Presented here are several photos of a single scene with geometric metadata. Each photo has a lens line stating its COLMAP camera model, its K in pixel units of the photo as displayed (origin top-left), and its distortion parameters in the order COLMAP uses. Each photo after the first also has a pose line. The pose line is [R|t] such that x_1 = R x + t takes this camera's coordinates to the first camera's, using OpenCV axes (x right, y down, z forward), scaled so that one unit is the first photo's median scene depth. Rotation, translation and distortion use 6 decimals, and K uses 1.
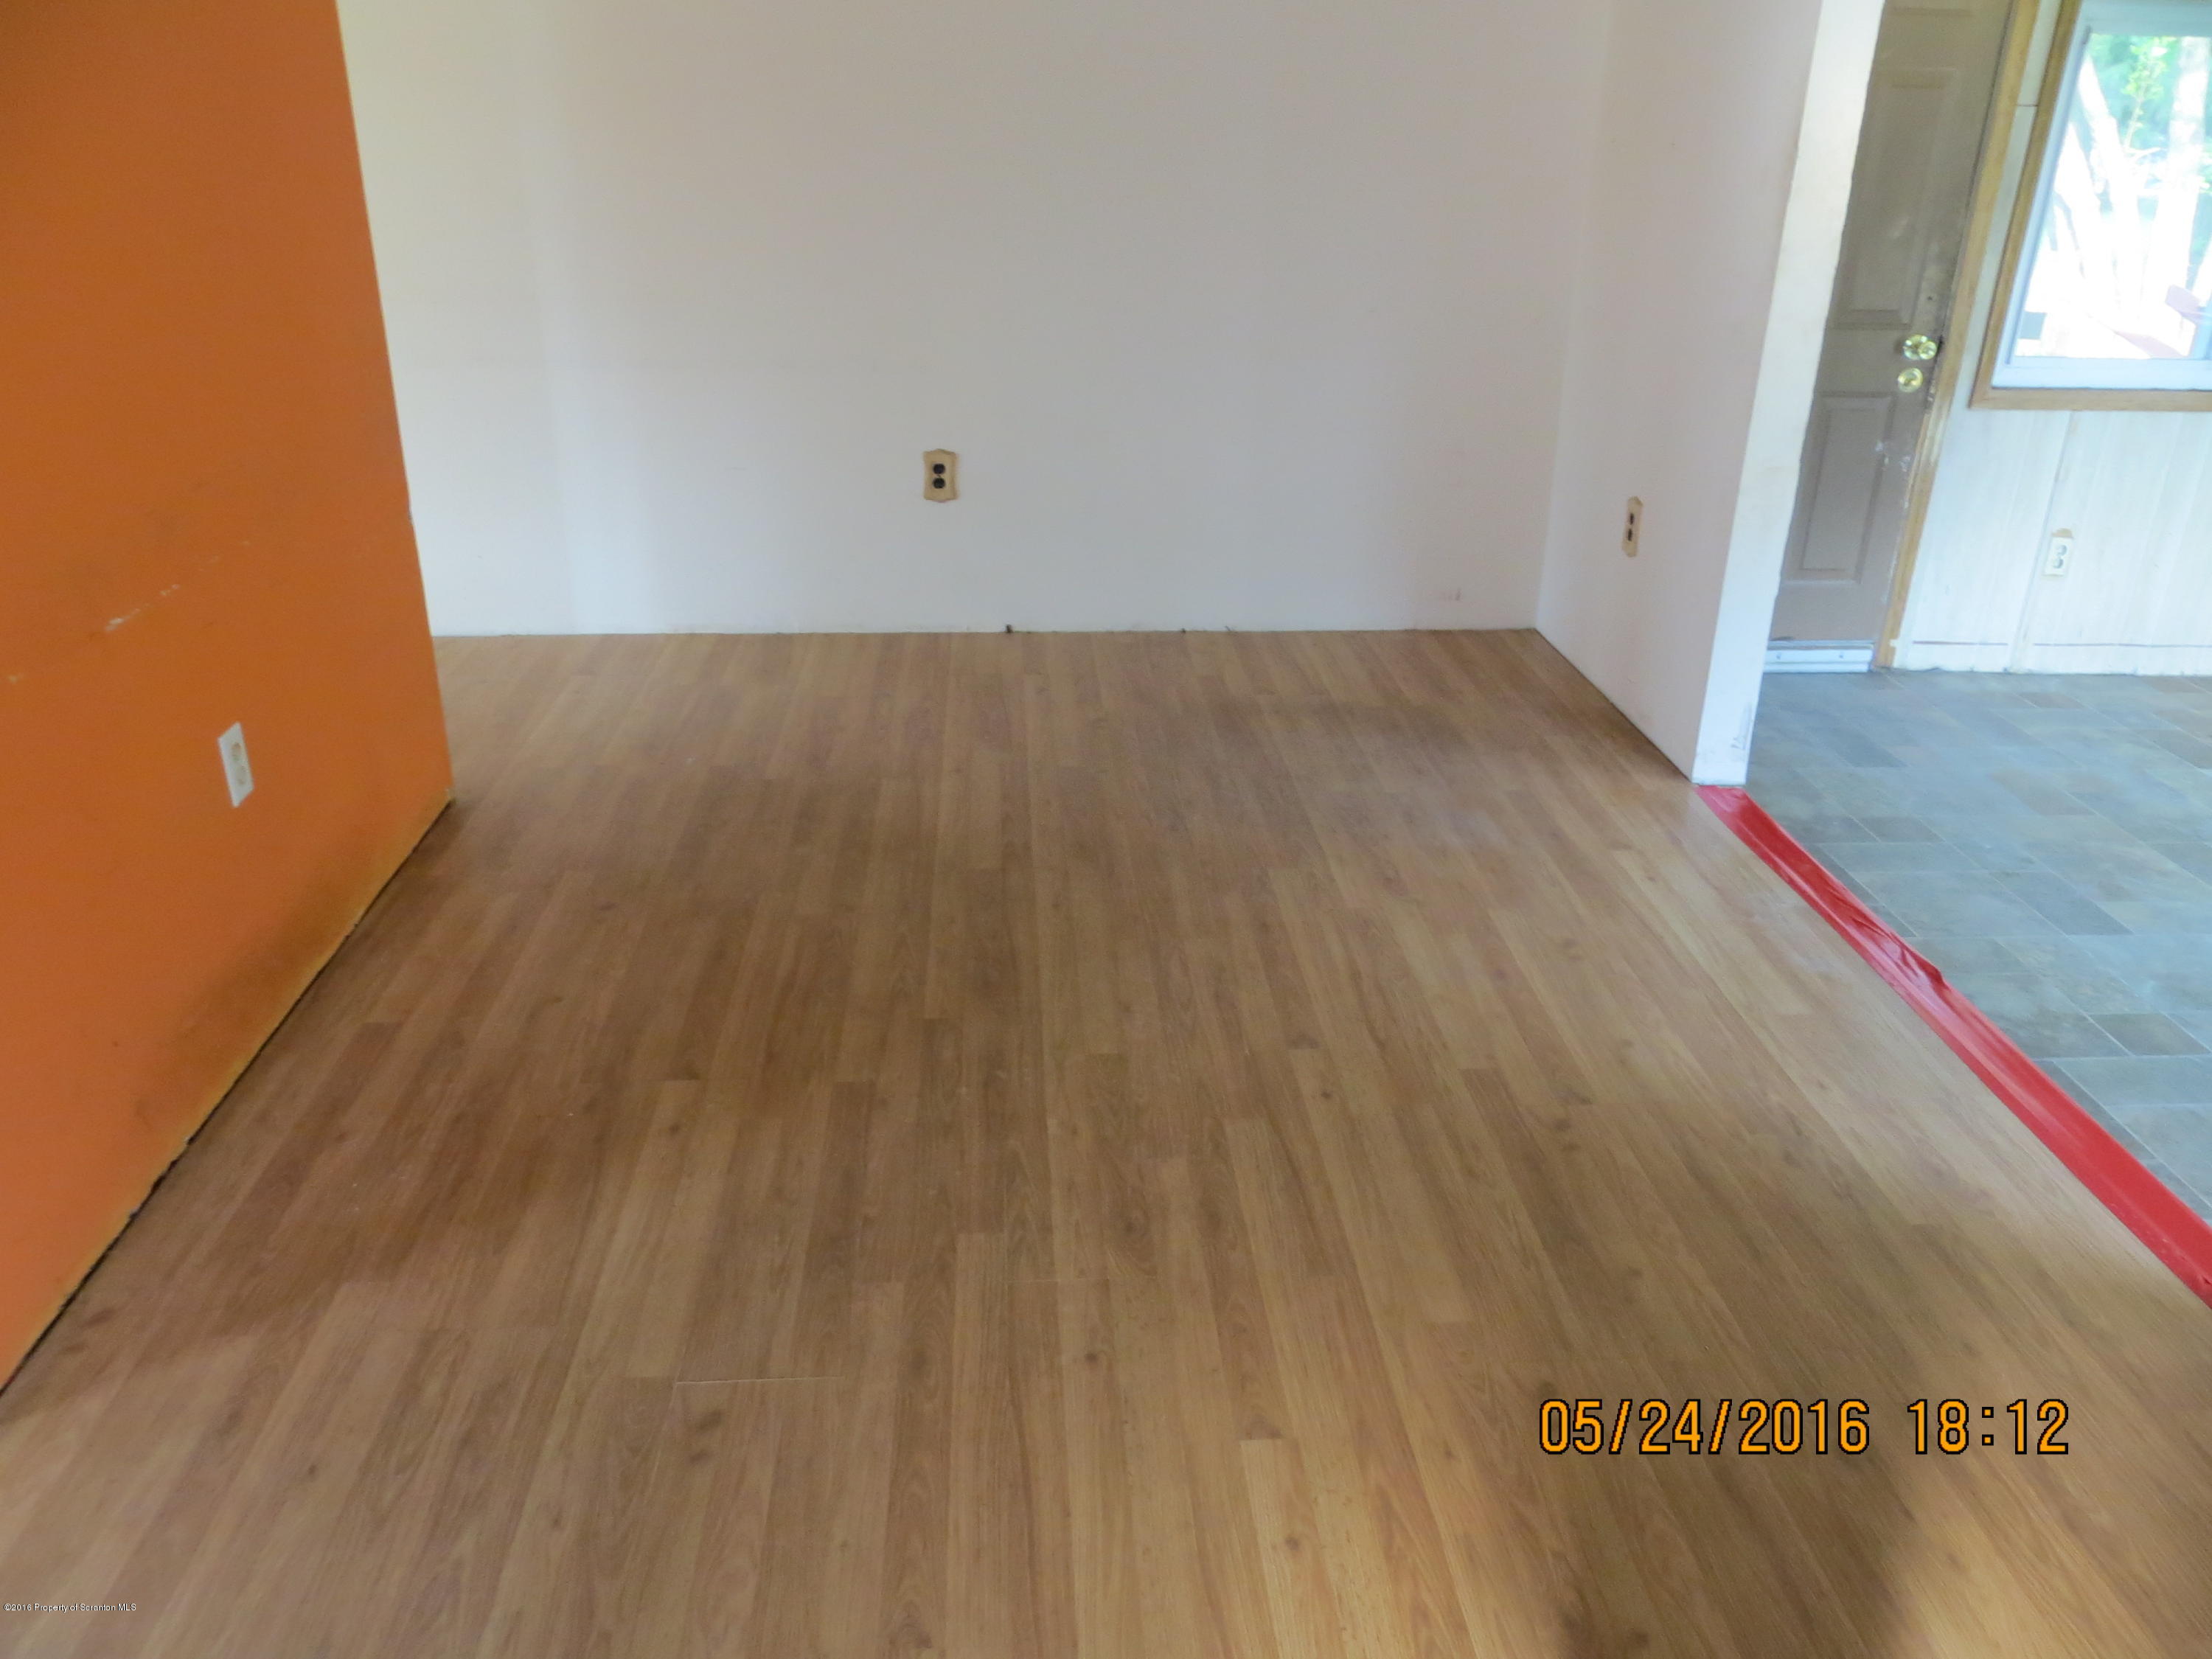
lens RADIAL K [[1661.4, 0, 1107.3], [0, 1661.4, 826.9], [0, 0, 1]] dist [-0.012601, -0.010783]
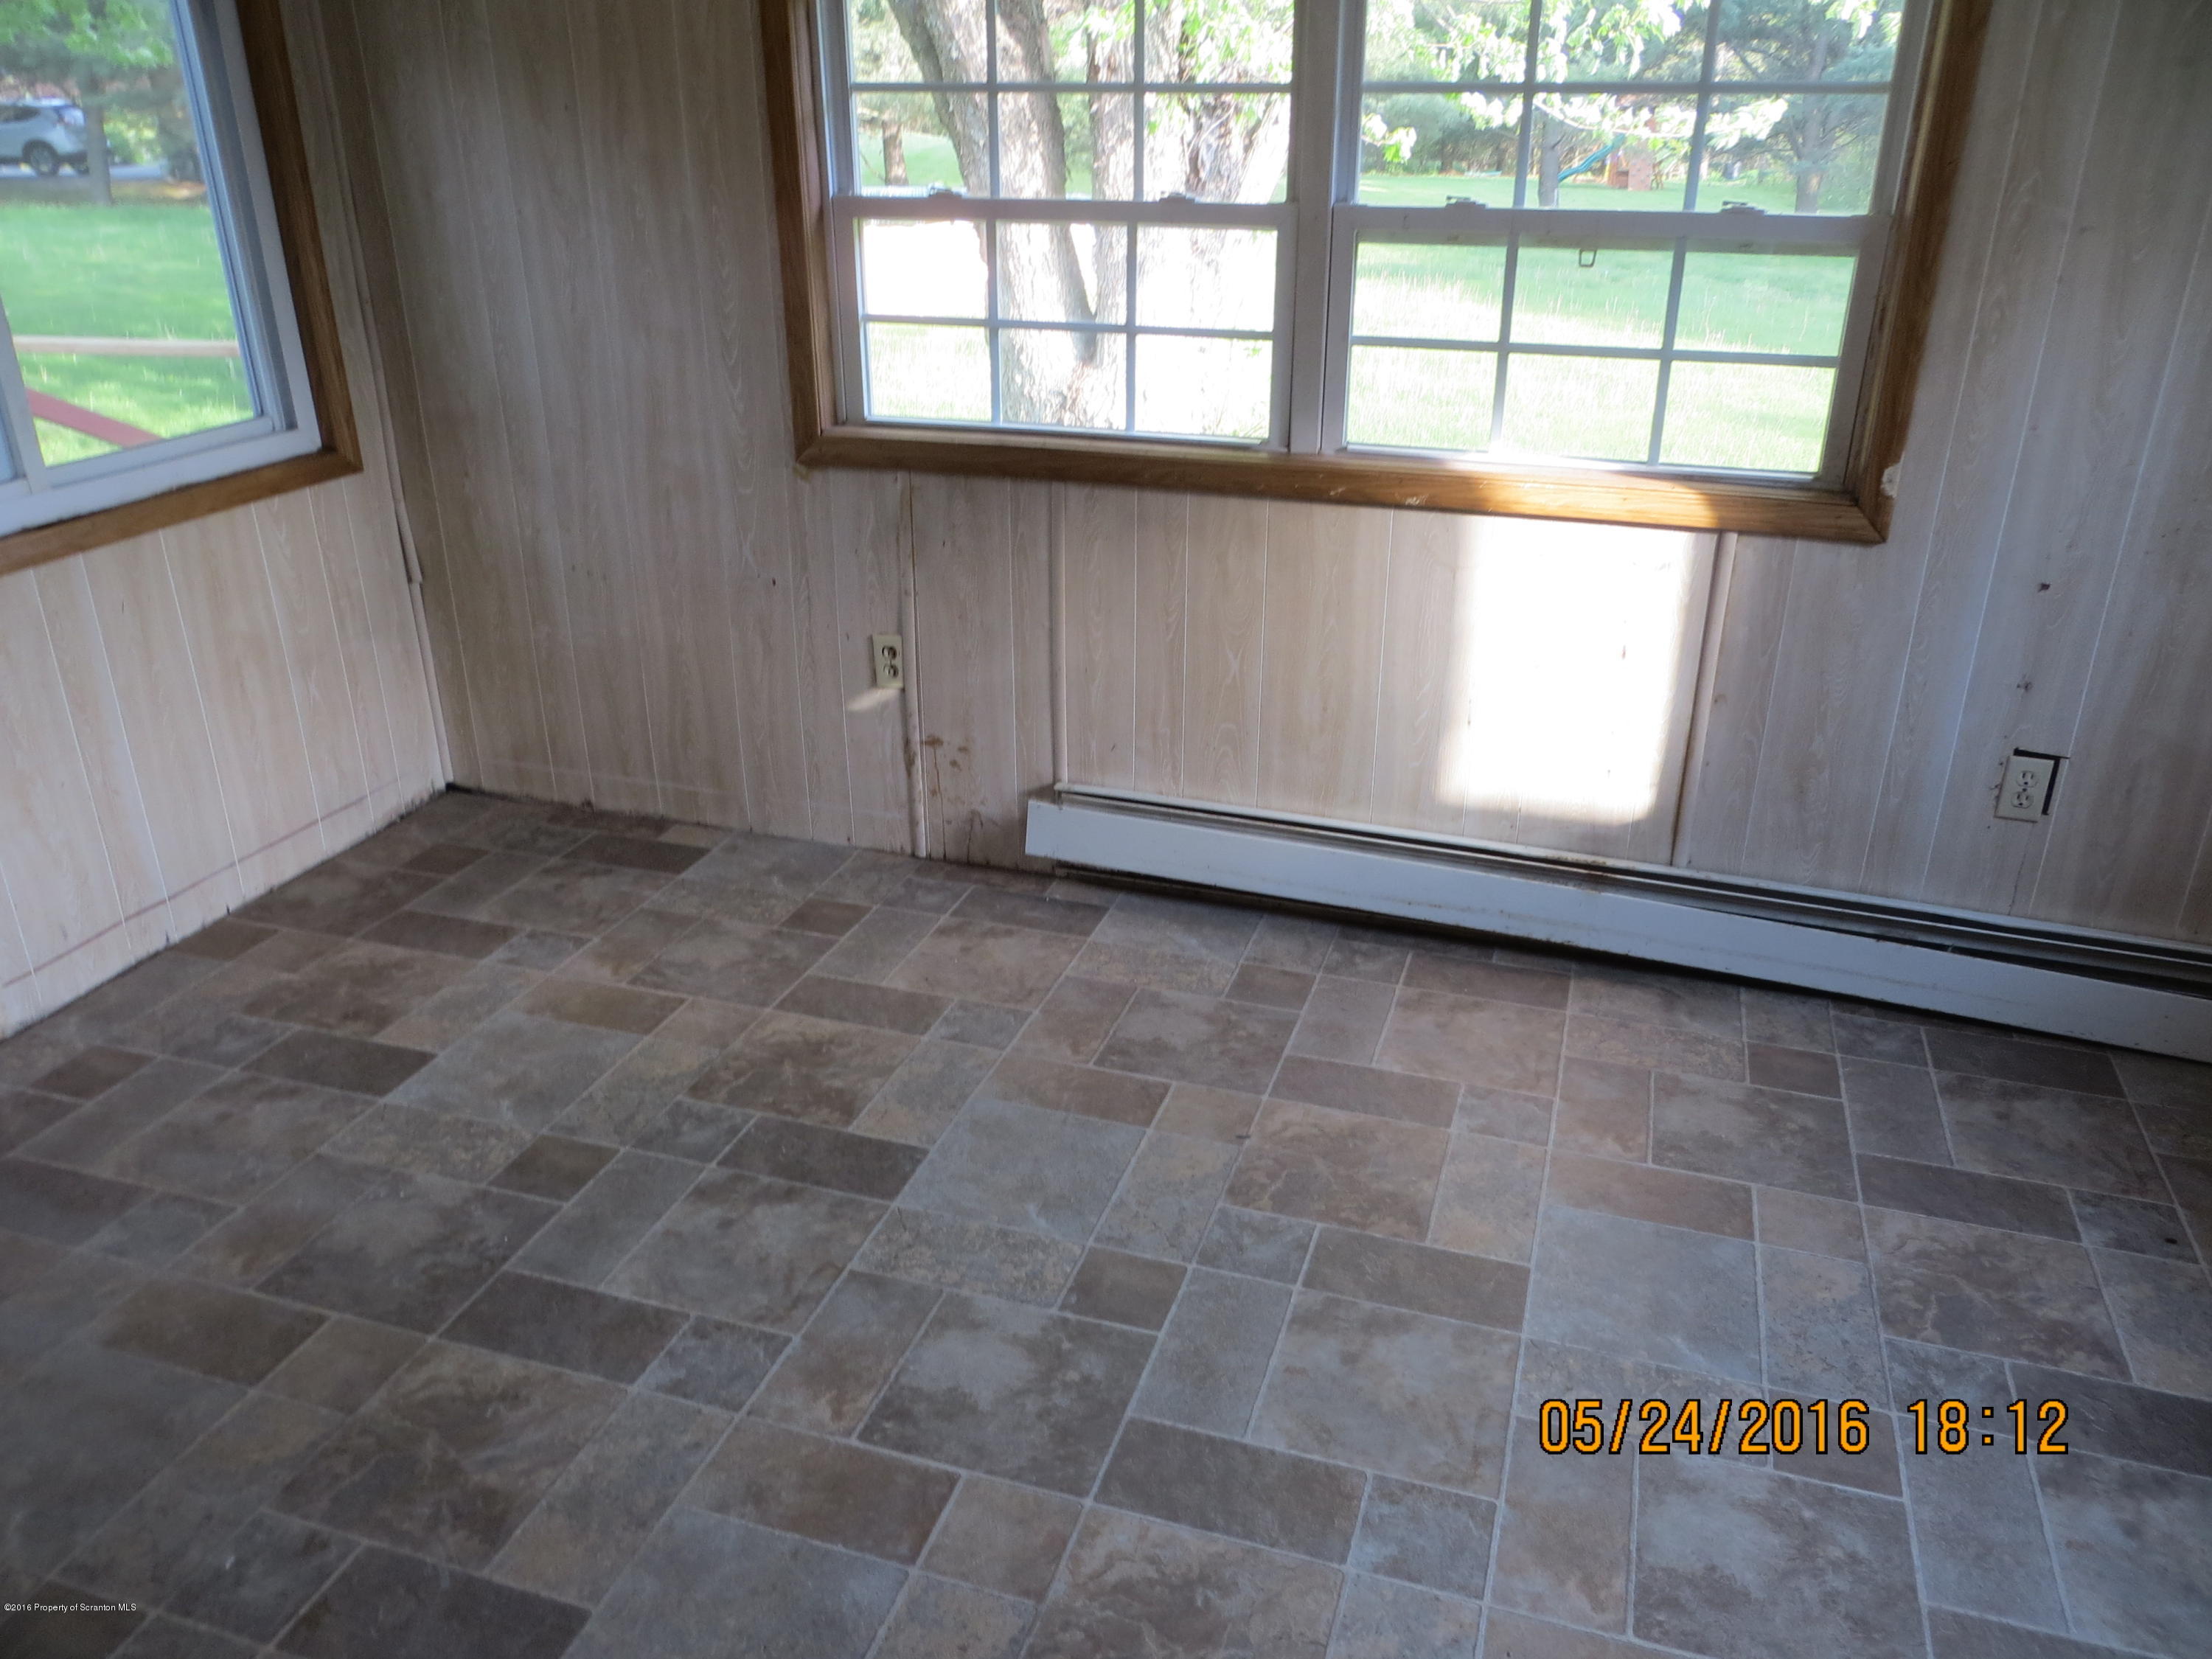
lens RADIAL K [[1661.4, 0, 1106.4], [0, 1661.4, 830.8], [0, 0, 1]] dist [-0.012601, -0.010783]
pose [[0.357472, -0.412268, 0.838003, 0.254718], [0.392751, 0.880452, 0.265614, -0.179191], [-0.847325, 0.234177, 0.476656, 0.410865]]
